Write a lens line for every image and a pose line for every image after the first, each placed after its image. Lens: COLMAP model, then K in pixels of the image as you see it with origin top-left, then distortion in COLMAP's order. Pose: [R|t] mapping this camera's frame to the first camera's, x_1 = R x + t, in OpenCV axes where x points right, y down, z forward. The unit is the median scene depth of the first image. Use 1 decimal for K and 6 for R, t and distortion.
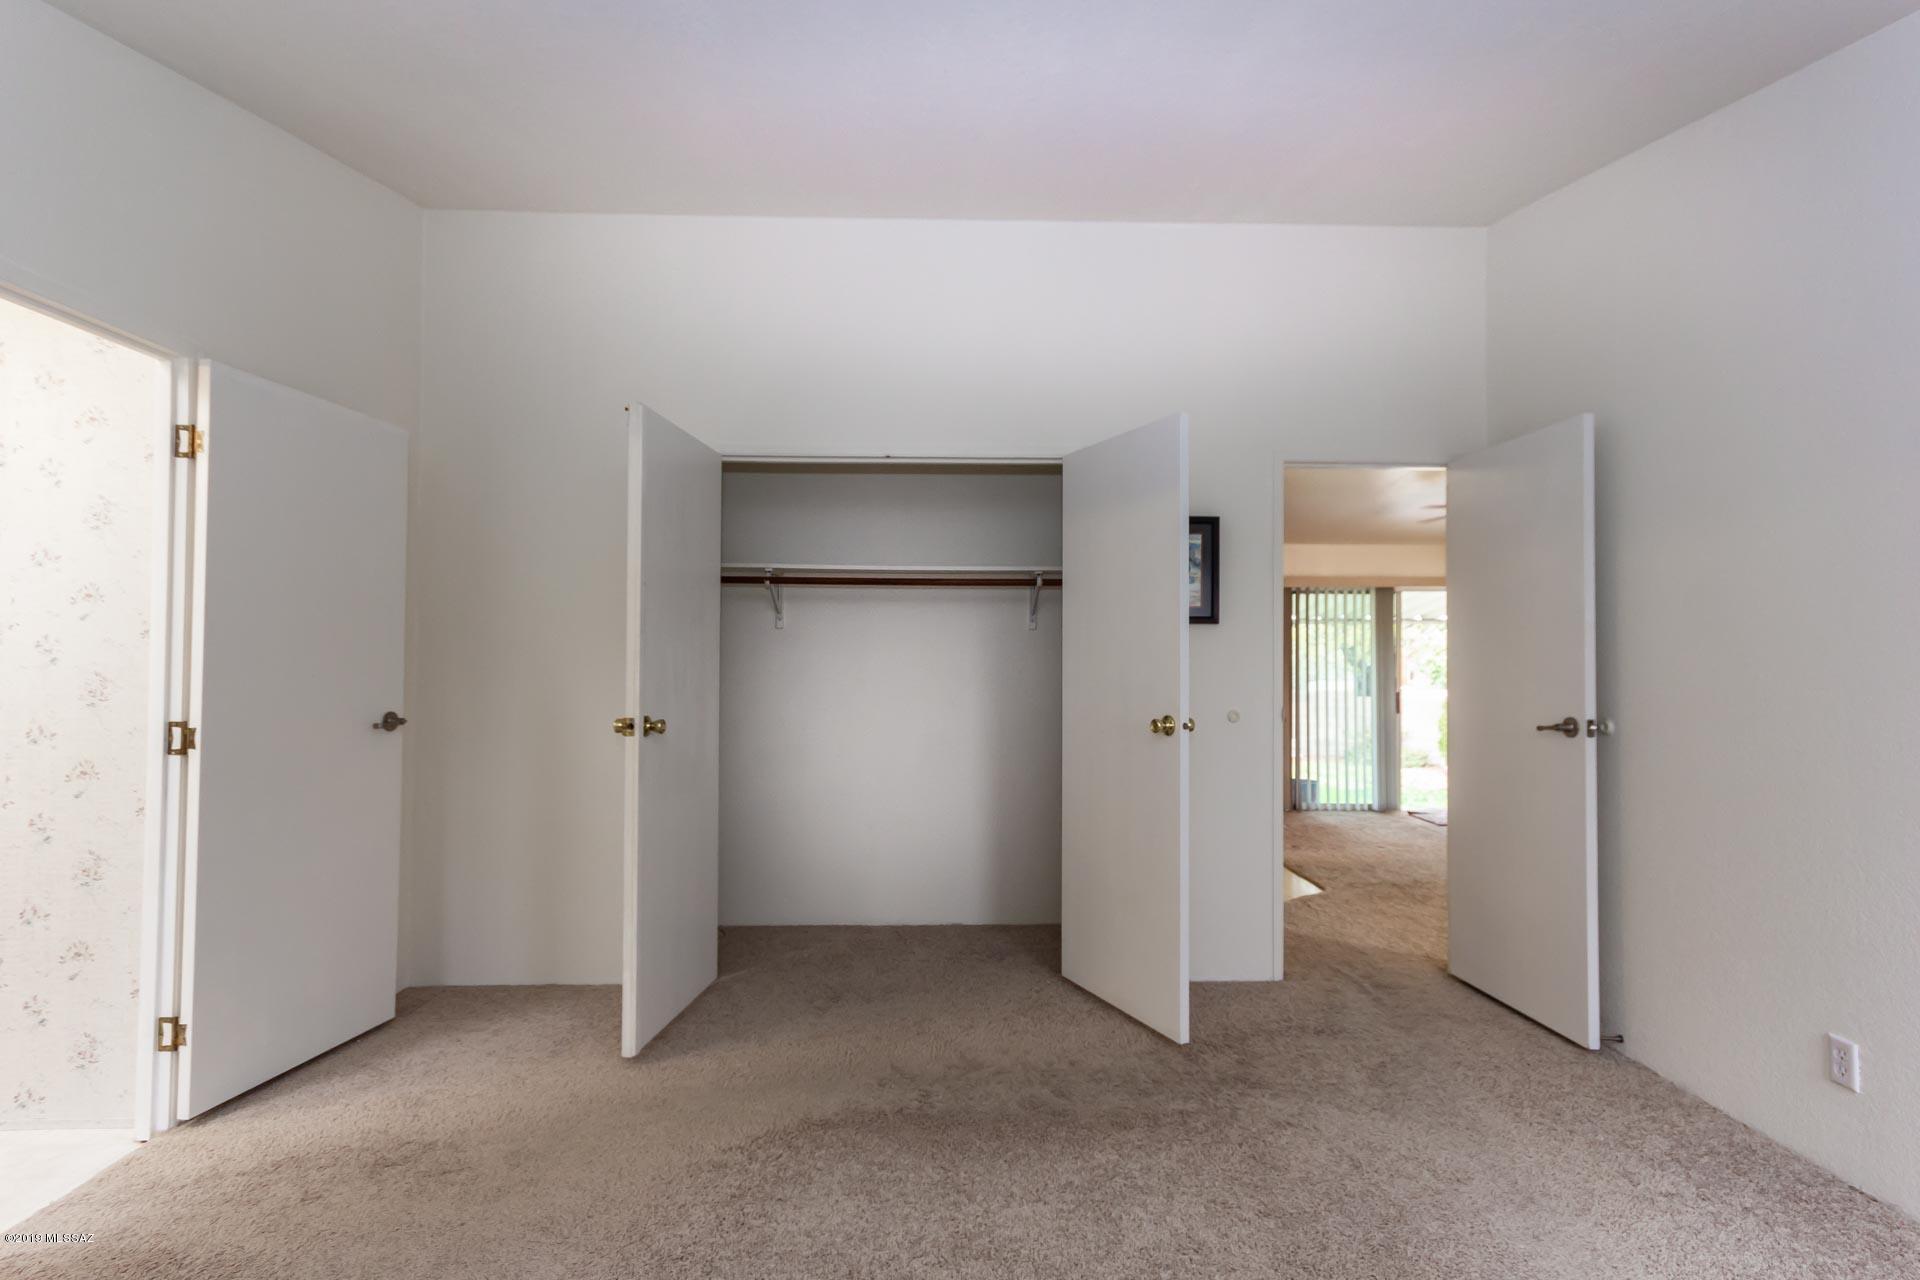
lens RADIAL K [[875.7, 0, 966.8], [0, 875.7, 646.2], [0, 0, 1]] dist [-0.000013, -0.000226]
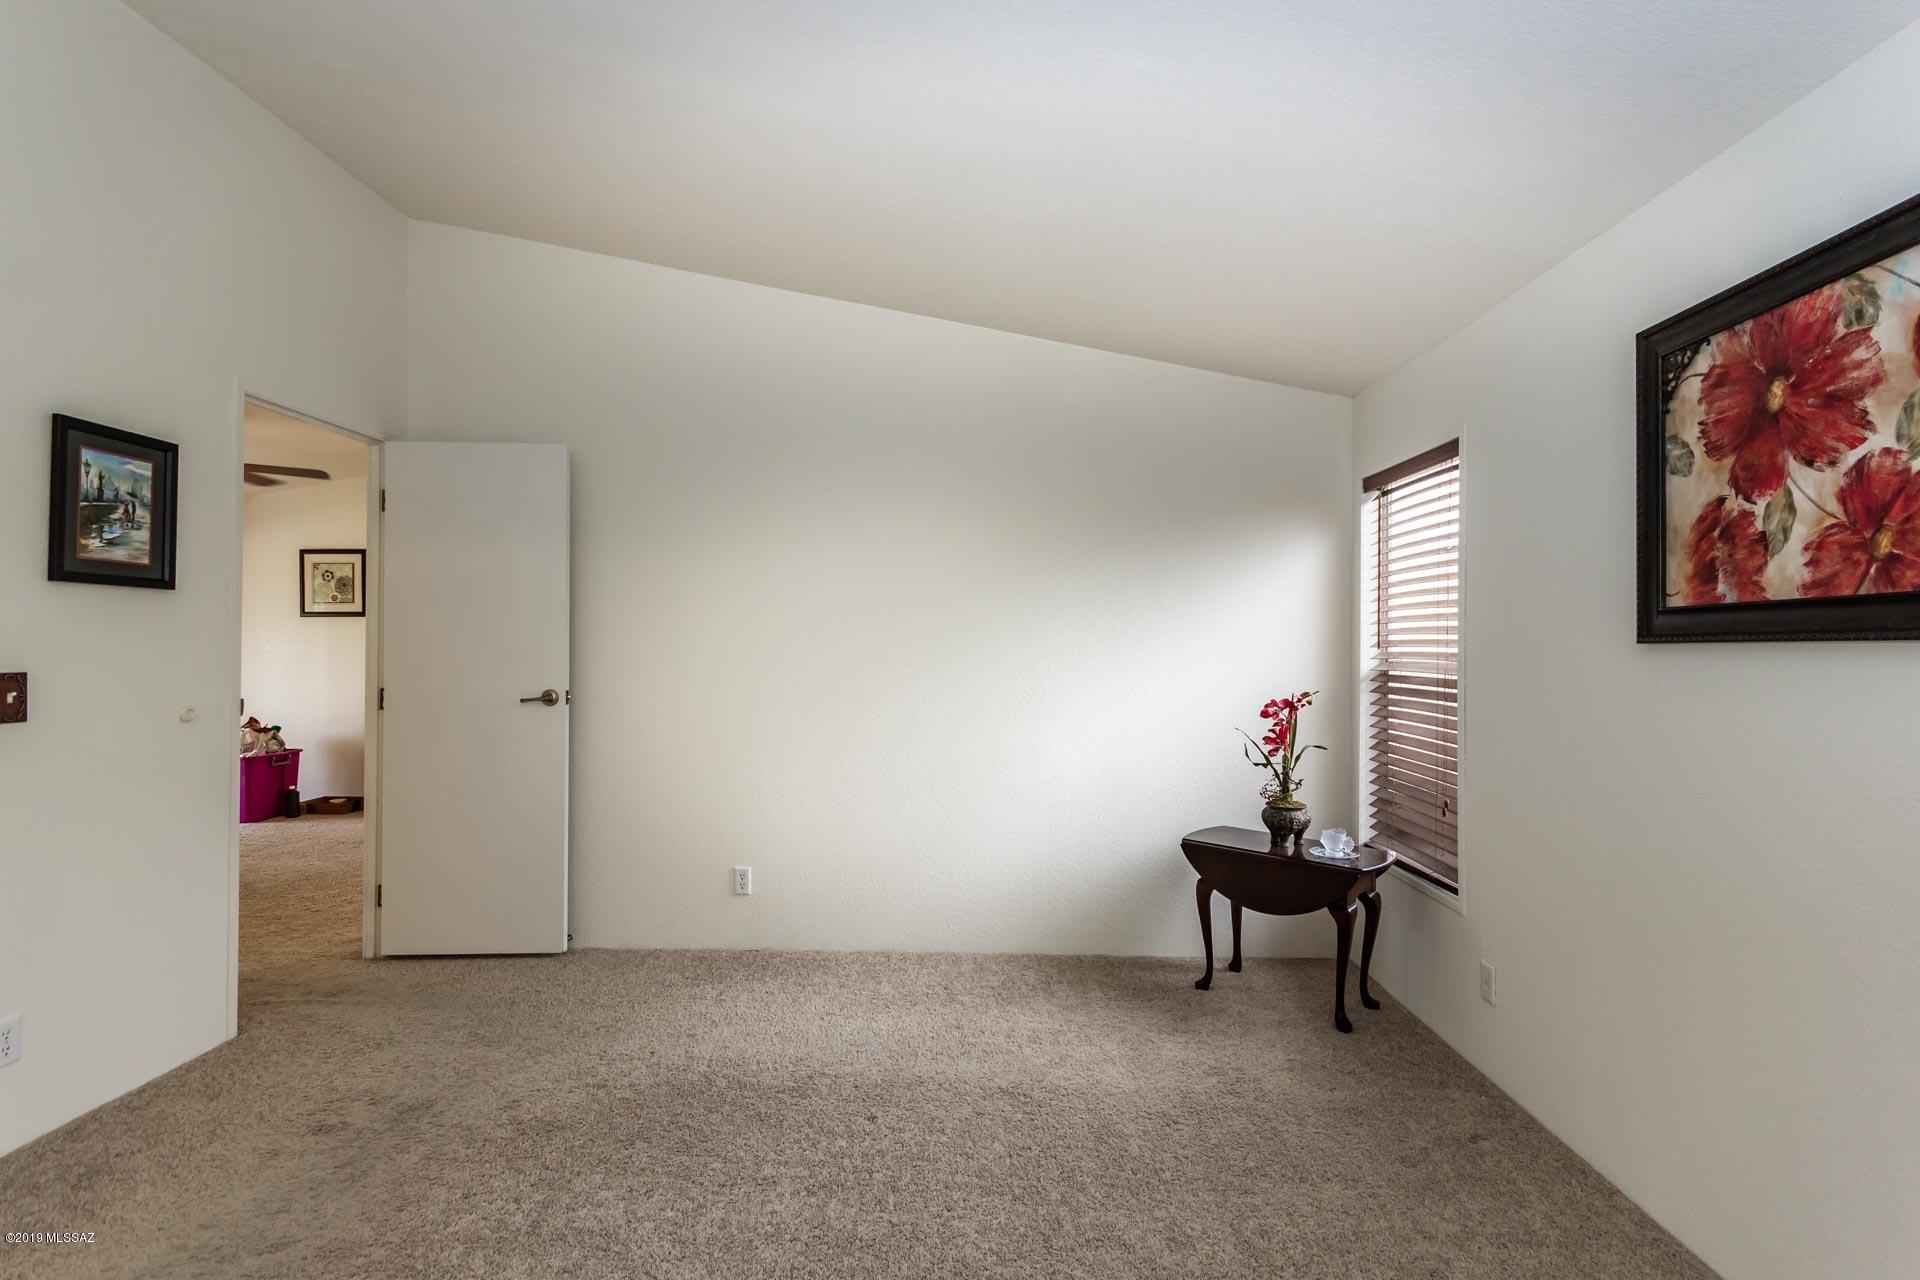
lens RADIAL K [[875.7, 0, 966.8], [0, 875.7, 646.2], [0, 0, 1]] dist [-0.000013, -0.000226]
pose [[0.054423, 0.001402, 0.998517, -0.493532], [-0.027200, 0.999630, 0.000079, 0.004463], [-0.998147, -0.027164, 0.054441, 0.351926]]
